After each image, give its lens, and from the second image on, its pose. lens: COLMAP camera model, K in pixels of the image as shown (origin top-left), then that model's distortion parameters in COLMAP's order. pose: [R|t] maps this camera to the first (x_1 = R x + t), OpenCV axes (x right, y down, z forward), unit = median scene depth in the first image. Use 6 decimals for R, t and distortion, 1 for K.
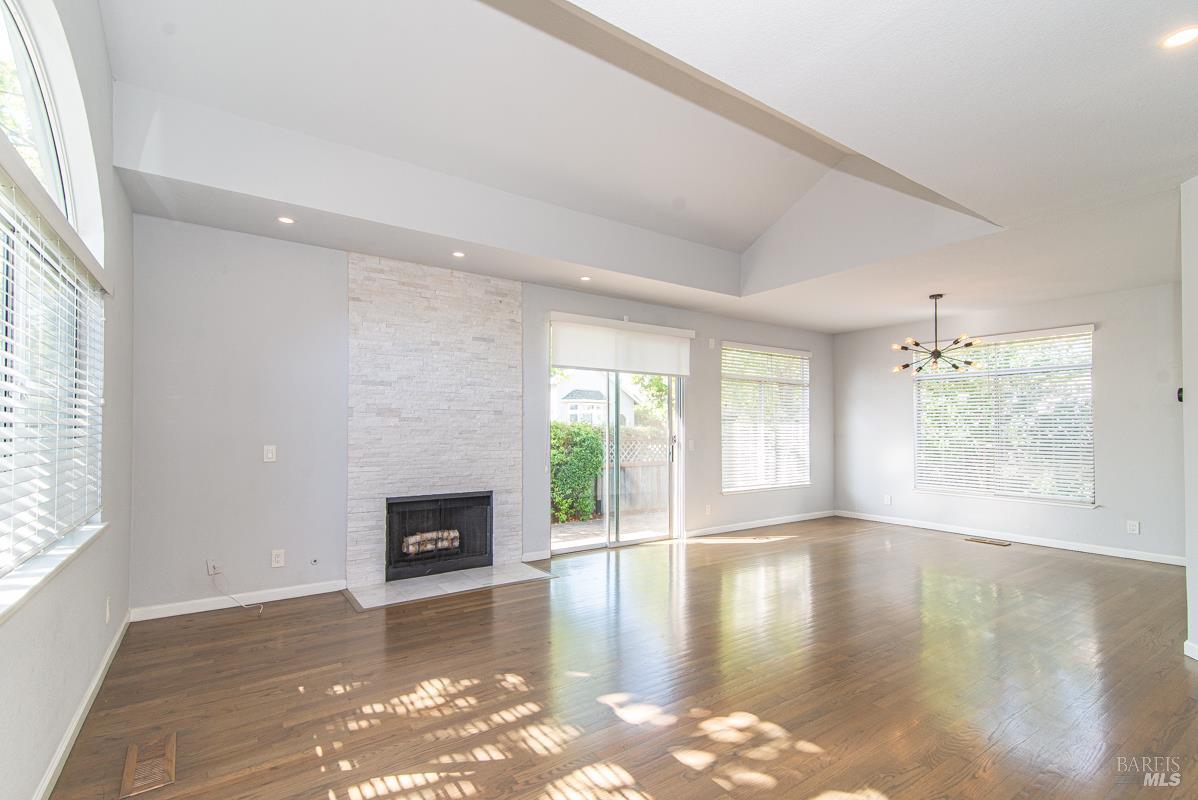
lens RADIAL K [[557.7, 0, 599.6], [0, 557.7, 429.5], [0, 0, 1]] dist [-0.000150, 0.000058]
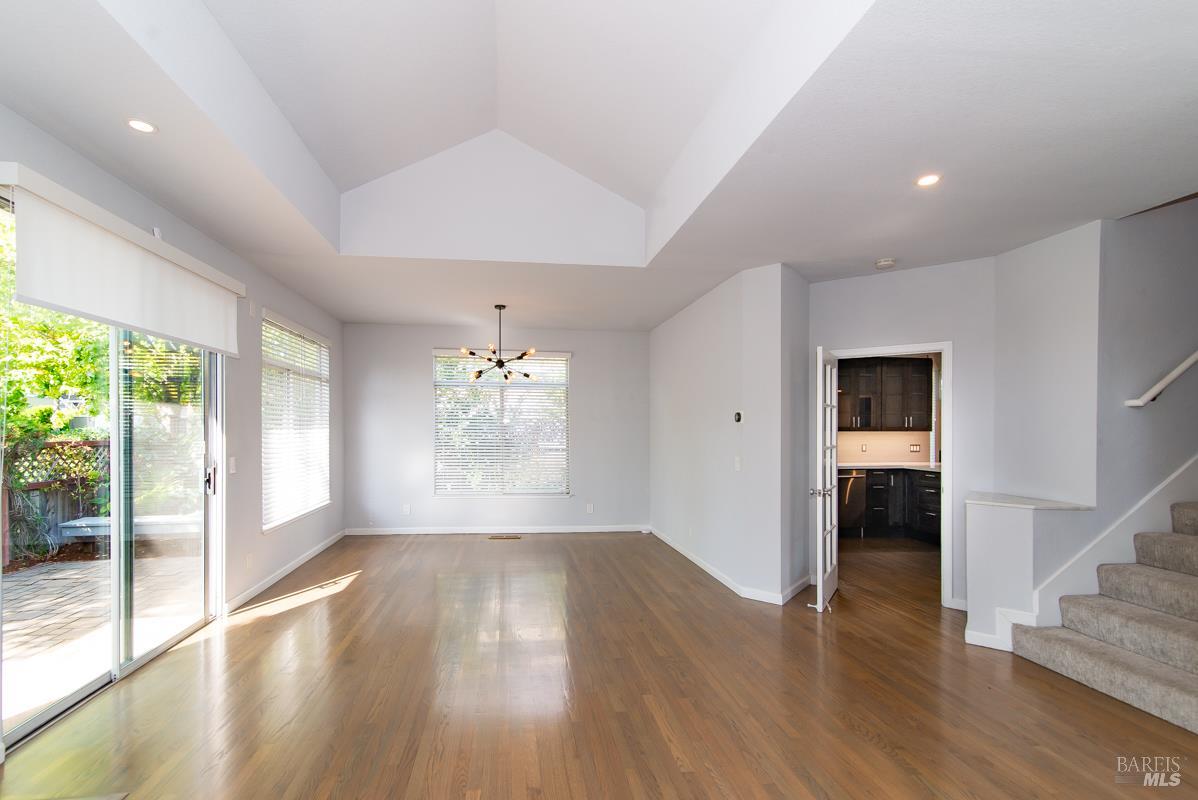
lens RADIAL K [[557.7, 0, 599.6], [0, 557.7, 429.5], [0, 0, 1]] dist [-0.000150, 0.000058]
pose [[0.448348, 0.002198, 0.893857, -0.202258], [-0.008445, 0.999963, 0.001776, -0.014787], [-0.893819, -0.008345, 0.448349, 0.331052]]
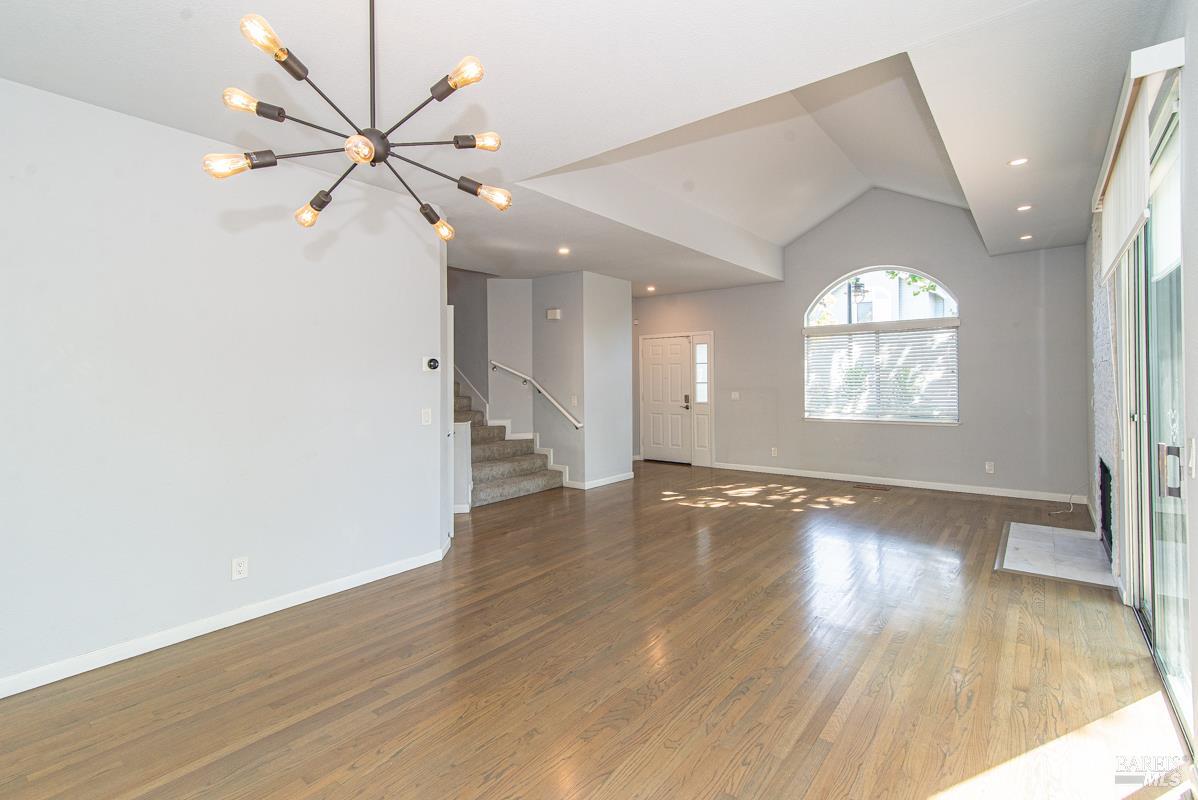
lens RADIAL K [[542.6, 0, 605.9], [0, 542.6, 382.5], [0, 0, 1]] dist [0.001232, 0.000098]
pose [[-0.961144, 0.004749, -0.276007, 0.499771], [0.006714, 0.999958, -0.006175, -0.004134], [0.275966, -0.007788, -0.961136, 1.143490]]
